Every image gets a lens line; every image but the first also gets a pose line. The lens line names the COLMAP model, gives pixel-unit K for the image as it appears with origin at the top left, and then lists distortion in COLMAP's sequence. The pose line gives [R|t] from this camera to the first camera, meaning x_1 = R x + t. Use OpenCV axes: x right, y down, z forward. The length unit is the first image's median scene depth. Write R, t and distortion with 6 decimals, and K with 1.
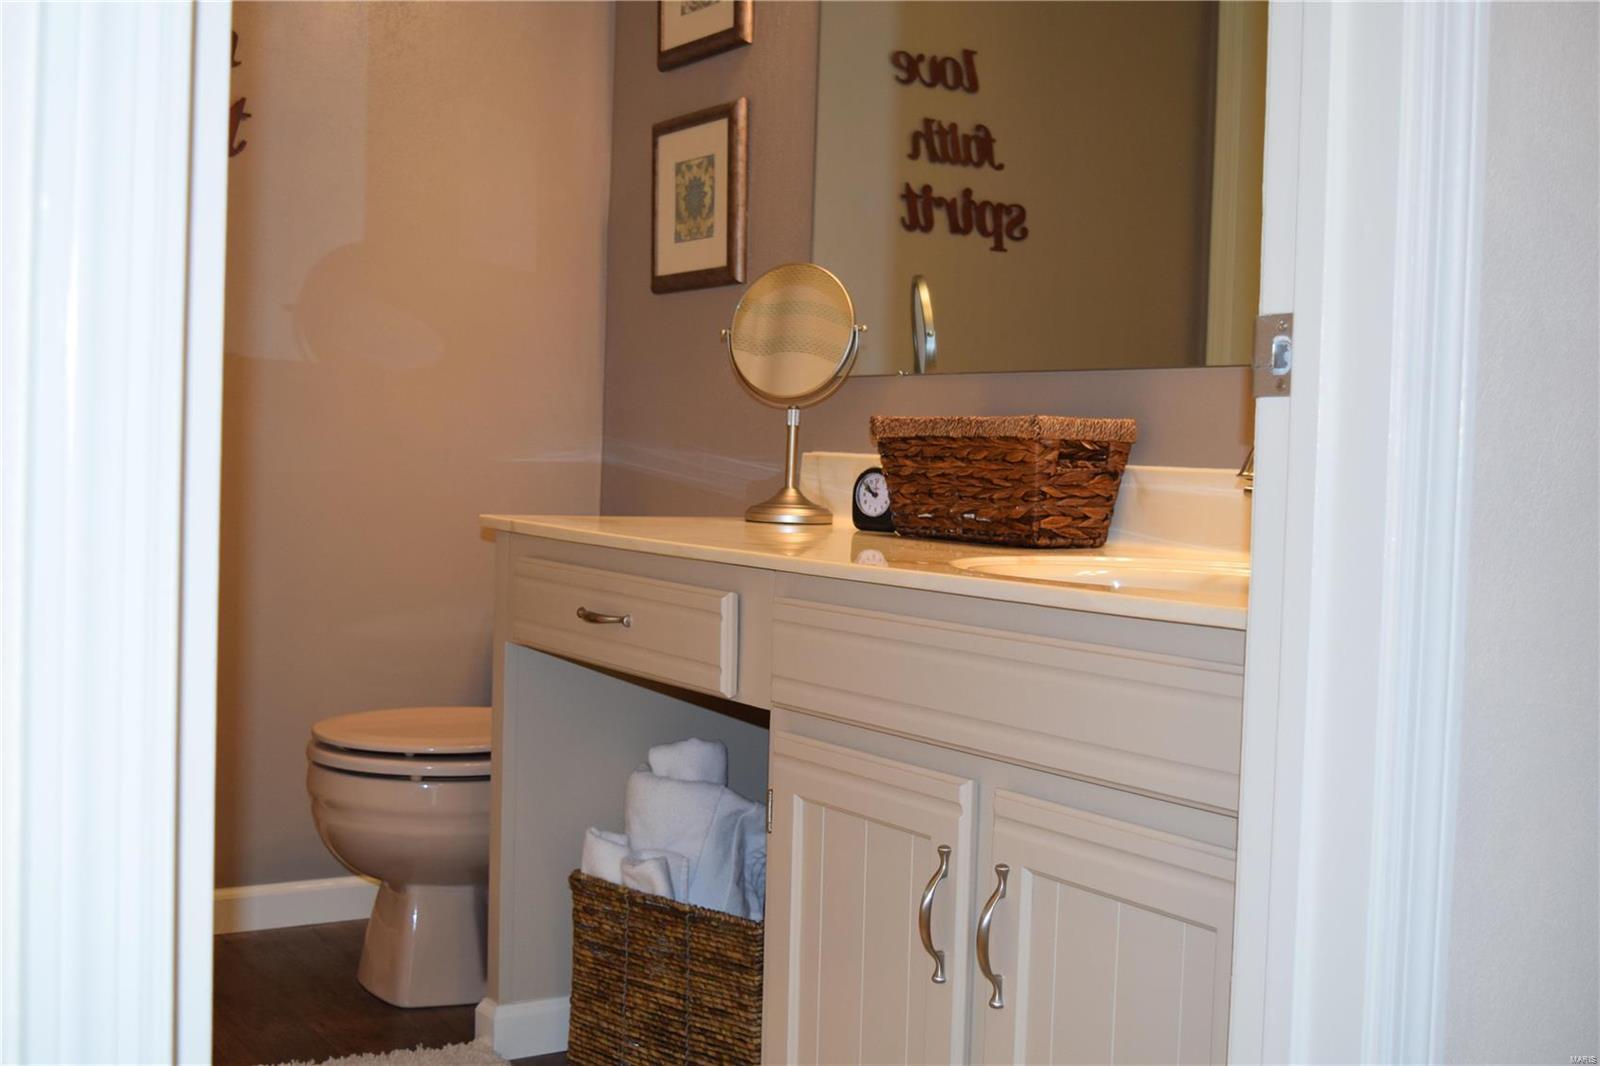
lens RADIAL K [[1904.3, 0, 800.0], [0, 1904.3, 533.0], [0, 0, 1]] dist [-0.009640, 0.005364]
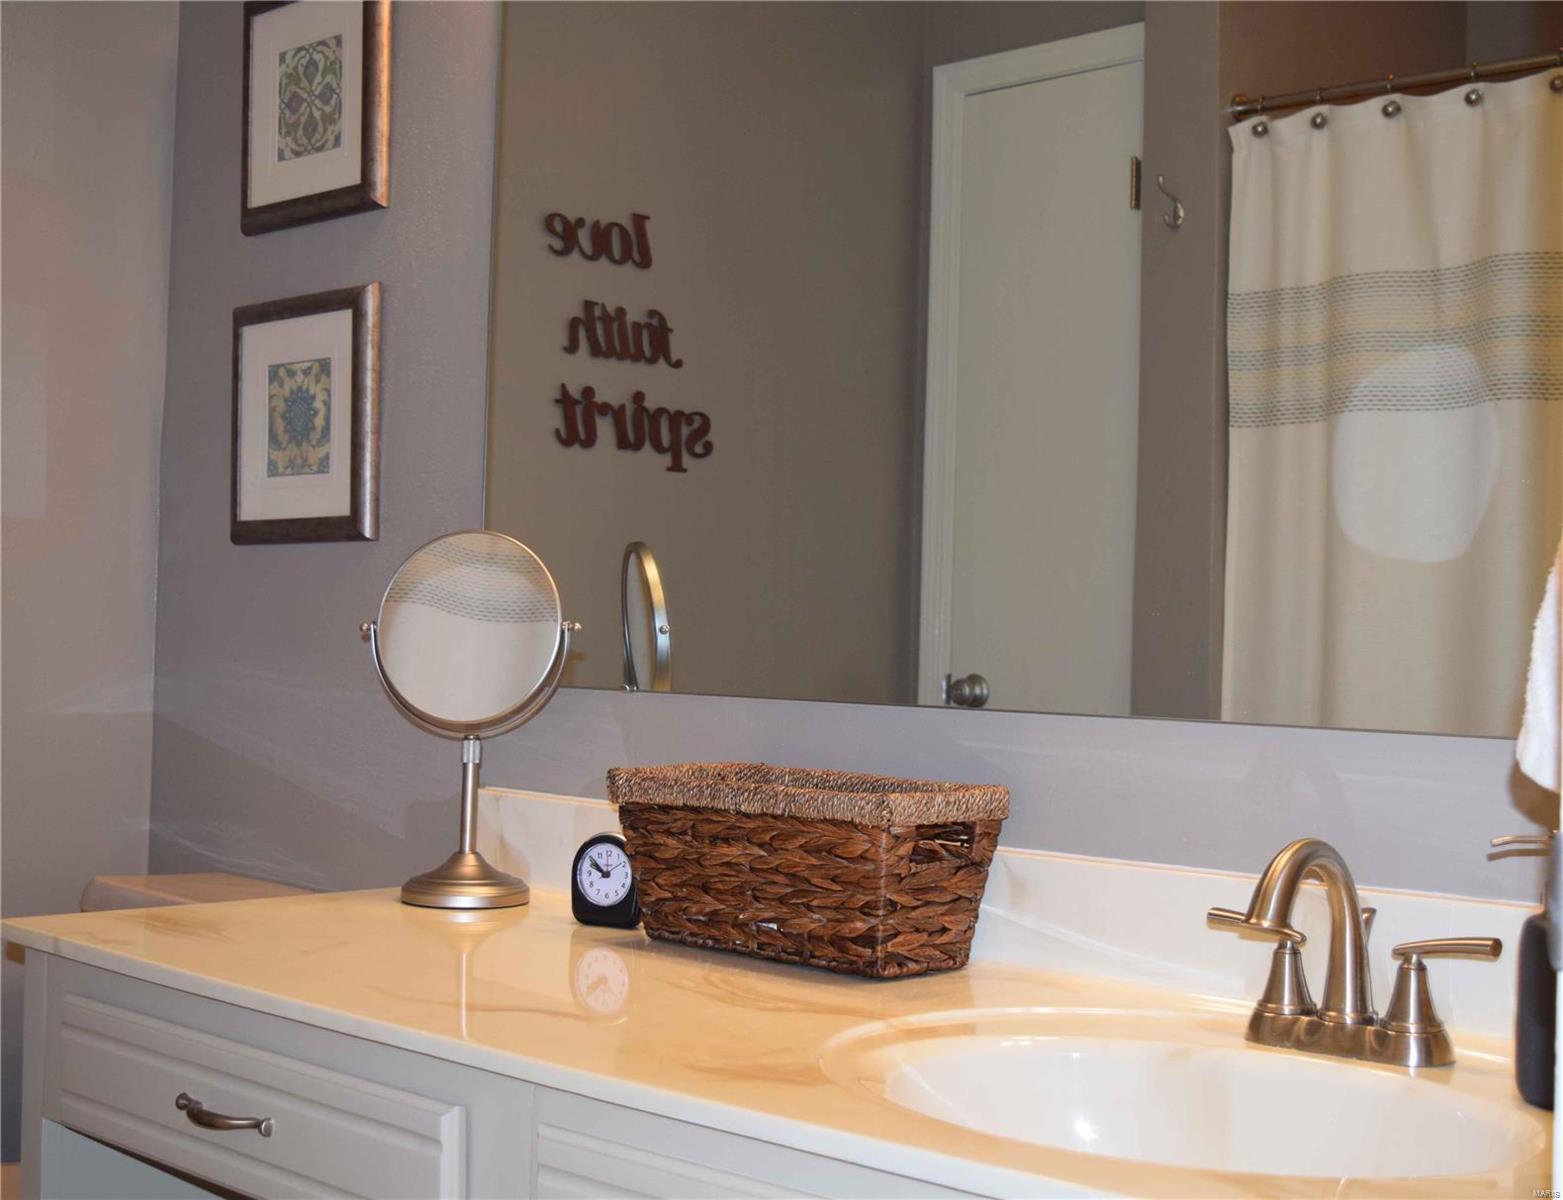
lens RADIAL K [[2119.4, 0, 931.3], [0, 2119.4, 598.9], [0, 0, 1]] dist [-0.052604, -0.095624]
pose [[0.956758, -0.001704, 0.290880, -0.059261], [0.015531, 0.998856, -0.045234, -0.069505], [-0.290470, 0.047795, 0.955690, 0.184927]]
